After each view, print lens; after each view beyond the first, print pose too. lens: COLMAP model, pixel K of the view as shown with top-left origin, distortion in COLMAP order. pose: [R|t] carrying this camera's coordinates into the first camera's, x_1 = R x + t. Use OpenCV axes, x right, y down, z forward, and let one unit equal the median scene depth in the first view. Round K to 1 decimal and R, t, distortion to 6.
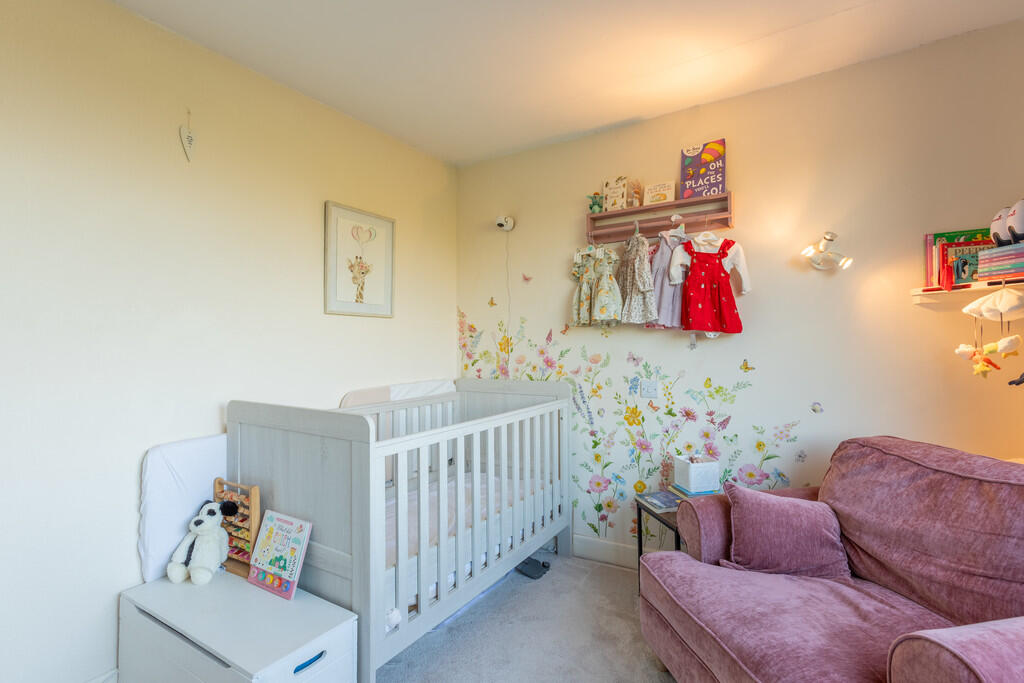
lens RADIAL K [[491.2, 0, 512.0], [0, 491.2, 341.5], [0, 0, 1]] dist [-0.000495, 0.001429]
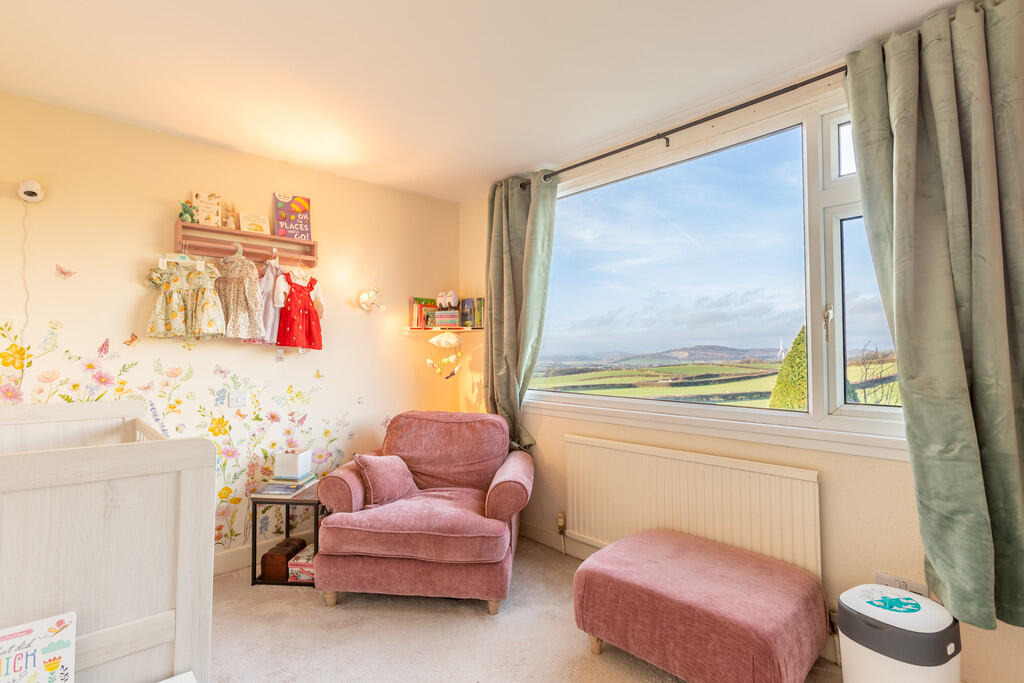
lens RADIAL K [[491.2, 0, 512.0], [0, 491.2, 341.5], [0, 0, 1]] dist [-0.000495, 0.001429]
pose [[0.271474, 0.035060, 0.961807, -0.634818], [-0.014030, 0.999374, -0.032470, -0.003208], [-0.962344, -0.004680, 0.271796, 0.131014]]
